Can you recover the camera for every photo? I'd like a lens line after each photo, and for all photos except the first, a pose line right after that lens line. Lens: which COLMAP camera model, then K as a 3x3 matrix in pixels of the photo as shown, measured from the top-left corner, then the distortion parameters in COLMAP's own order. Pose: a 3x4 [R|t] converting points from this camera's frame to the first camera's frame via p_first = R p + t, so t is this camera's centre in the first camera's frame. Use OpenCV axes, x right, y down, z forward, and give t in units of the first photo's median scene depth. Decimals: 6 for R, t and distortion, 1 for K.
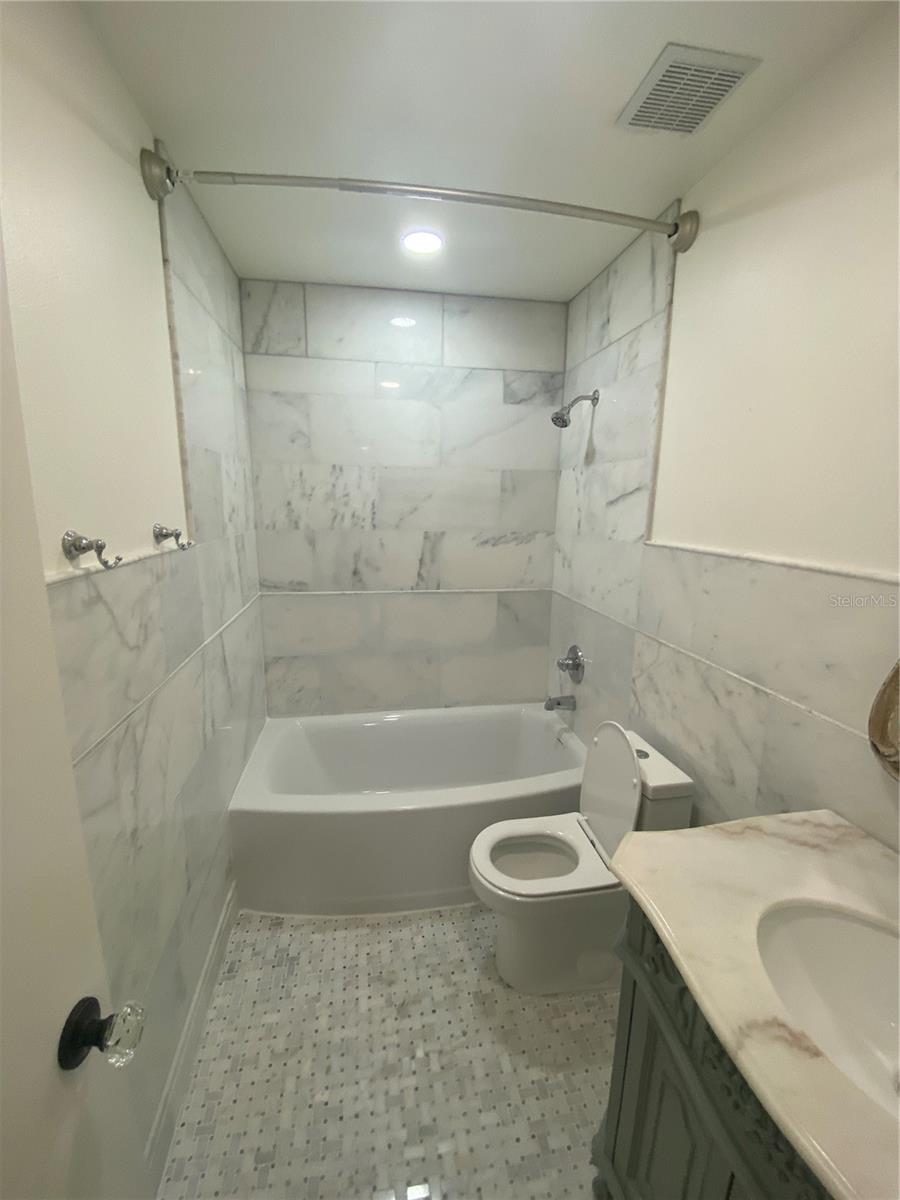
lens RADIAL K [[494.0, 0, 450.0], [0, 494.0, 600.0], [0, 0, 1]] dist [0.040047, -0.032299]
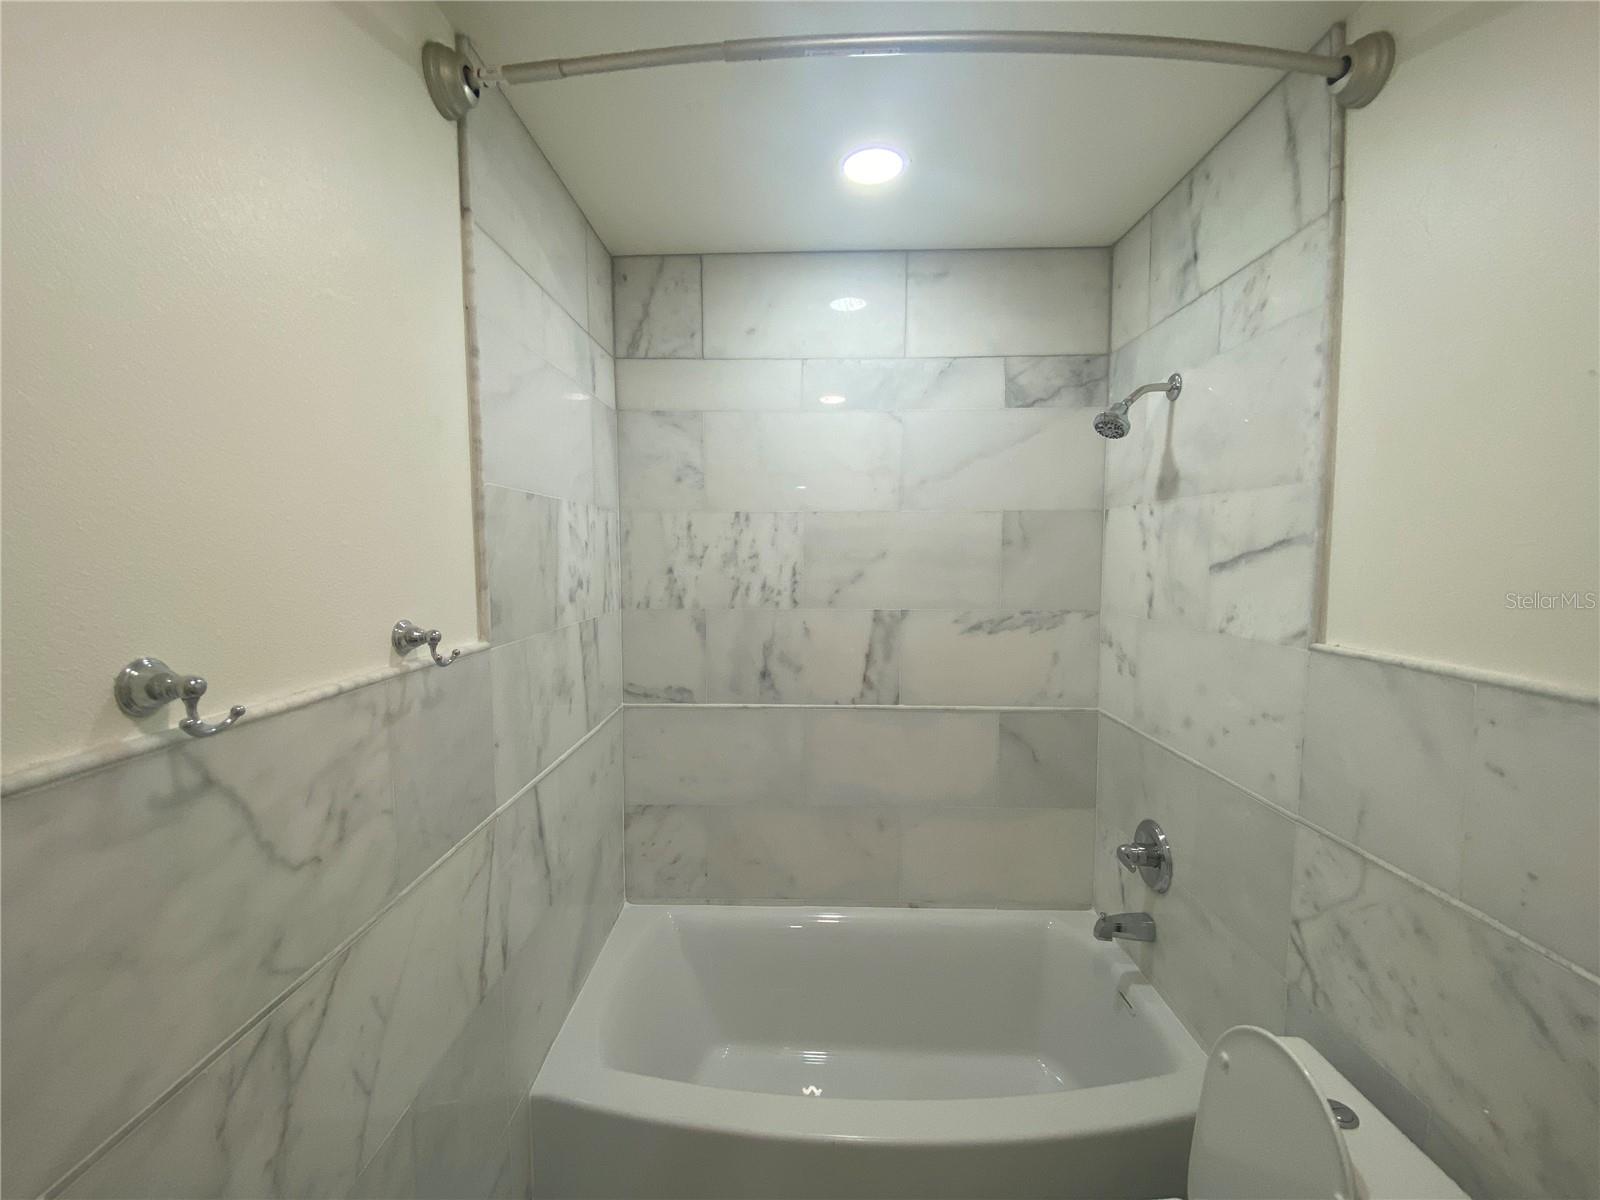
lens RADIAL K [[658.7, 0, 789.4], [0, 658.7, 602.6], [0, 0, 1]] dist [0.040047, -0.032299]
pose [[0.981333, 0.000160, -0.192316, 0.003093], [-0.023665, 0.992500, -0.119929, -0.059785], [0.190855, 0.122242, 0.973977, 0.213500]]
